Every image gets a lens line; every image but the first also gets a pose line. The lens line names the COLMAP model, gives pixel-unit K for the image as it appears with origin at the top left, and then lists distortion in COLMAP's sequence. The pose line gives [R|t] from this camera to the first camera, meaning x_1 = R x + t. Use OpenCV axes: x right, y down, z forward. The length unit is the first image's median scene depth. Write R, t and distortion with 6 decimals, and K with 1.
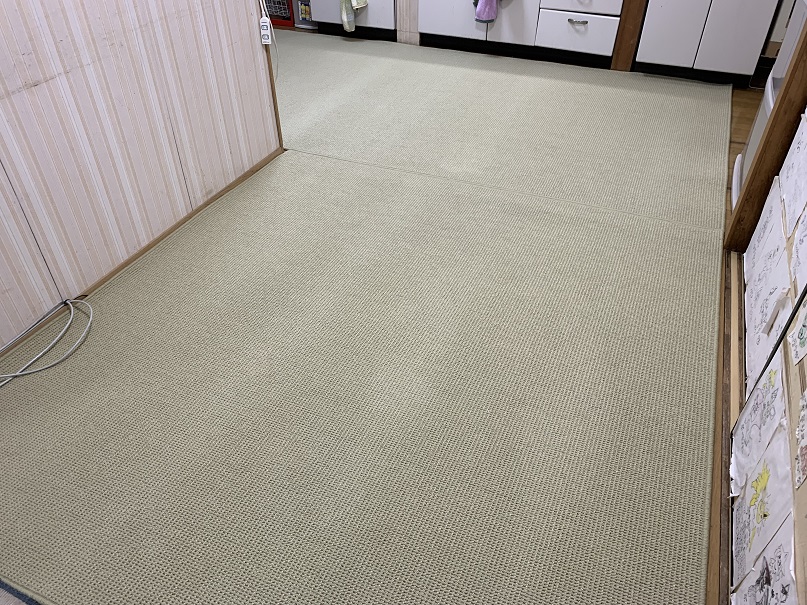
lens RADIAL K [[621.4, 0, 417.0], [0, 621.4, 302.5], [0, 0, 1]] dist [0.011071, 0.001576]
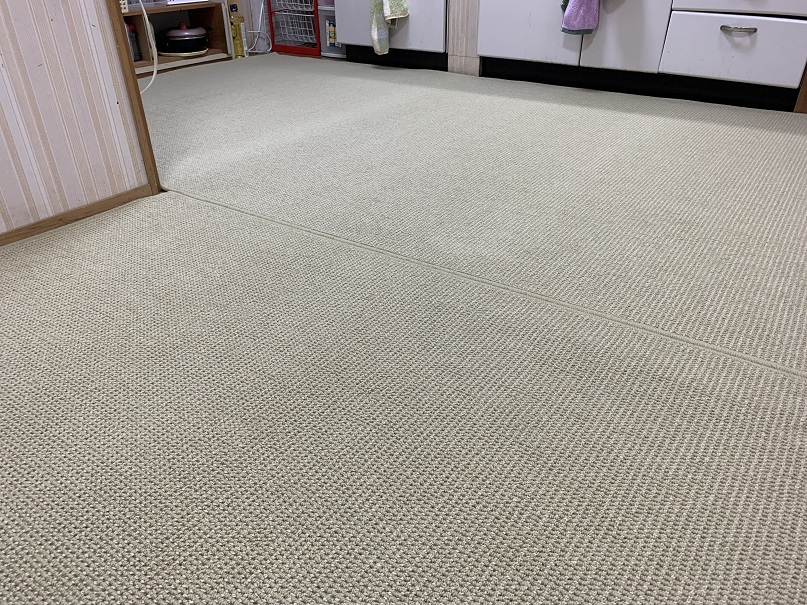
lens RADIAL K [[624.7, 0, 399.8], [0, 624.7, 303.6], [0, 0, 1]] dist [0.004293, 0.004030]
pose [[0.976742, 0.096863, -0.191294, 0.081485], [-0.122548, 0.984259, -0.127342, -0.078845], [0.175949, 0.147823, 0.973237, 0.394594]]
